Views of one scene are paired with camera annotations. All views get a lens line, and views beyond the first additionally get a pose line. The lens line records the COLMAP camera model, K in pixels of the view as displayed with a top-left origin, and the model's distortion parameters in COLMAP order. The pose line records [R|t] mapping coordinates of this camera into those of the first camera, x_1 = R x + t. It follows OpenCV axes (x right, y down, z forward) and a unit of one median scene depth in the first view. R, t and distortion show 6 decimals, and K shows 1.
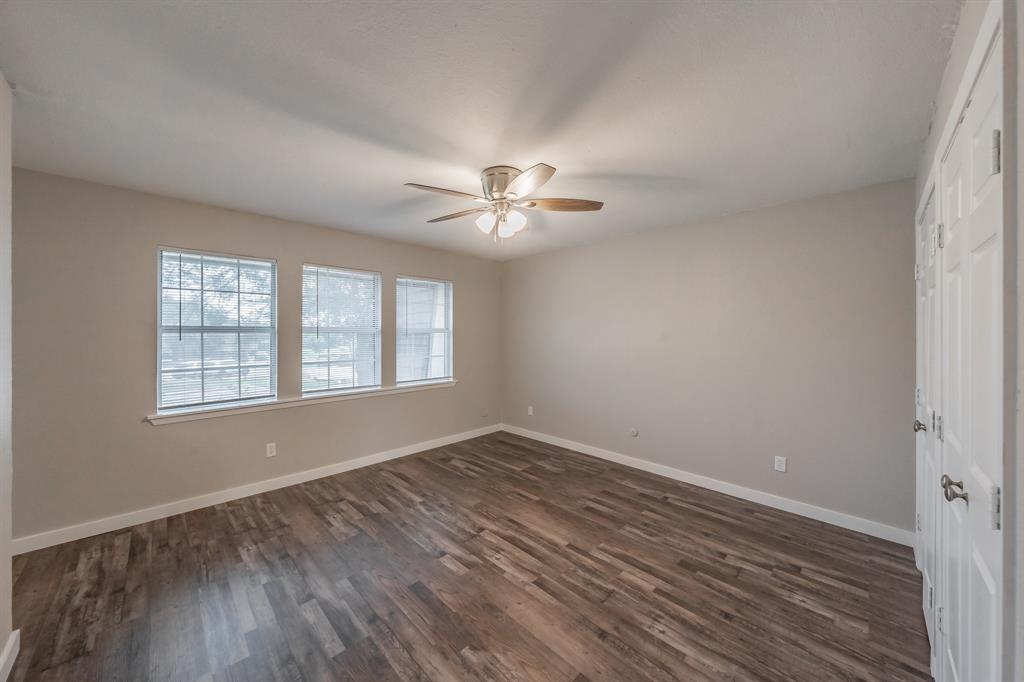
lens RADIAL K [[355.9, 0, 512.8], [0, 355.9, 335.2], [0, 0, 1]] dist [0.000338, 0.000022]
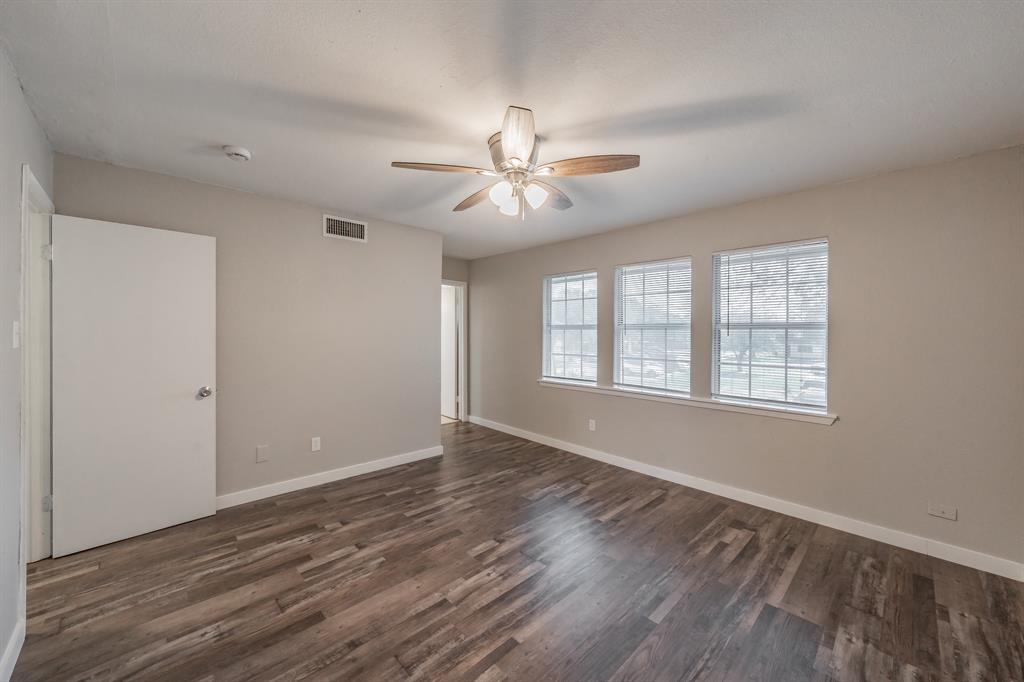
lens RADIAL K [[391.6, 0, 512.0], [0, 391.6, 334.3], [0, 0, 1]] dist [0.002041, 0.000074]
pose [[-0.024515, 0.006640, -0.999677, 0.868058], [-0.011476, 0.999910, 0.006923, 0.005272], [0.999634, 0.011642, -0.024436, 0.978606]]
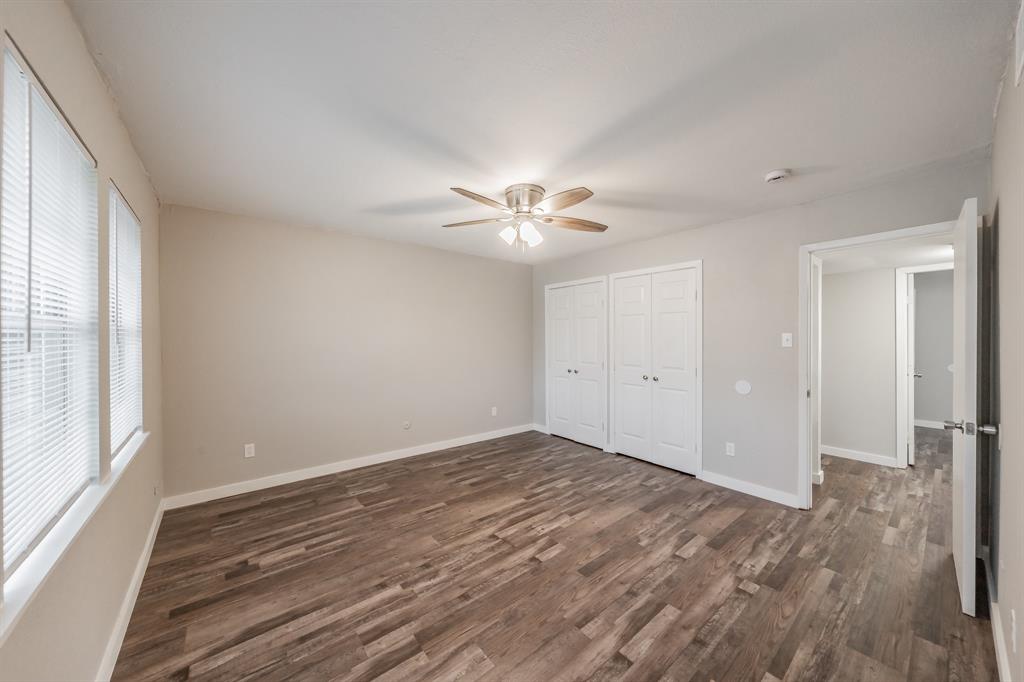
lens RADIAL K [[349.6, 0, 506.3], [0, 349.6, 340.4], [0, 0, 1]] dist [-0.000307, -0.000139]
pose [[0.124210, -0.013097, 0.992170, -1.061146], [0.005089, 0.999908, 0.012562, 0.004478], [-0.992243, 0.003489, 0.124265, 0.885934]]
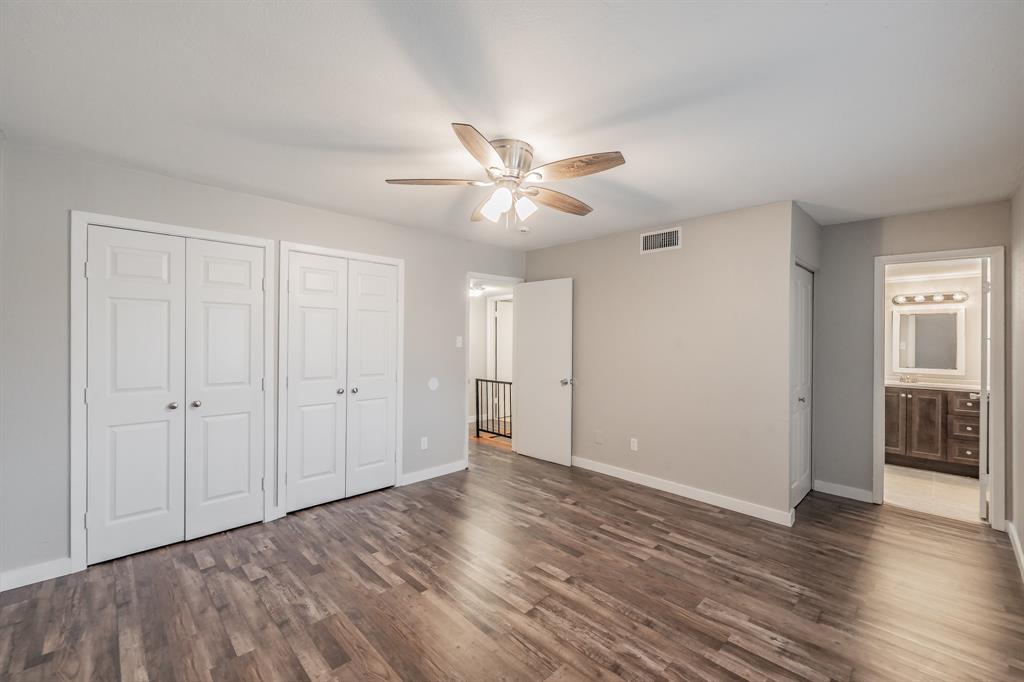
lens RADIAL K [[427.0, 0, 516.9], [0, 427.0, 345.3], [0, 0, 1]] dist [-0.000043, 0.000050]
pose [[-0.999711, -0.012559, 0.020495, -0.073129], [-0.012148, 0.999725, 0.020066, -0.004130], [-0.020742, 0.019811, -0.999589, 1.924954]]
